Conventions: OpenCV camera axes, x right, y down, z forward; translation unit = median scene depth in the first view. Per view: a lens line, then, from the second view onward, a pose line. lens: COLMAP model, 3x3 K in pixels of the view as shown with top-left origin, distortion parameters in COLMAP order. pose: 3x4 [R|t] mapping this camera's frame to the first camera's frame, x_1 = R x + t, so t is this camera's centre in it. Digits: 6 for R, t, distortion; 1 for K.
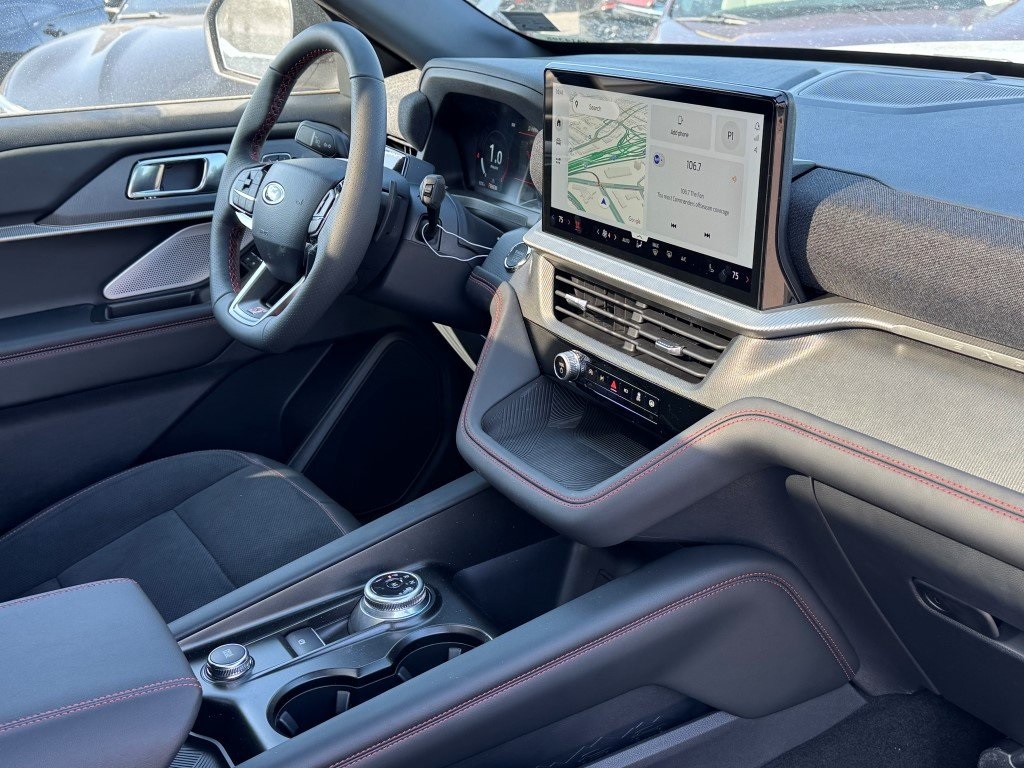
lens RADIAL K [[1229.6, 0, 513.7], [0, 1229.6, 383.4], [0, 0, 1]] dist [0.059643, 0.000000]
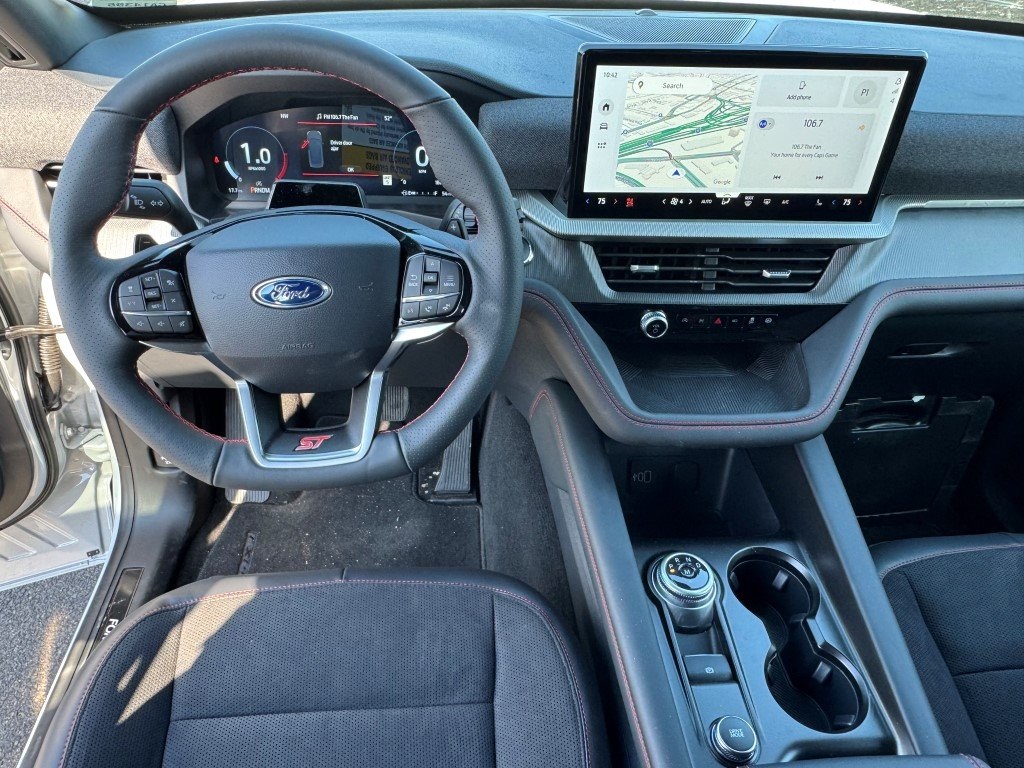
lens RADIAL K [[706.1, 0, 510.7], [0, 706.1, 384.9], [0, 0, 1]] dist [-0.013112, -0.001196]
pose [[0.453724, -0.499543, 0.737964, -0.557848], [0.267291, 0.866270, 0.422057, -0.293392], [-0.850112, 0.005753, 0.526571, 0.813748]]
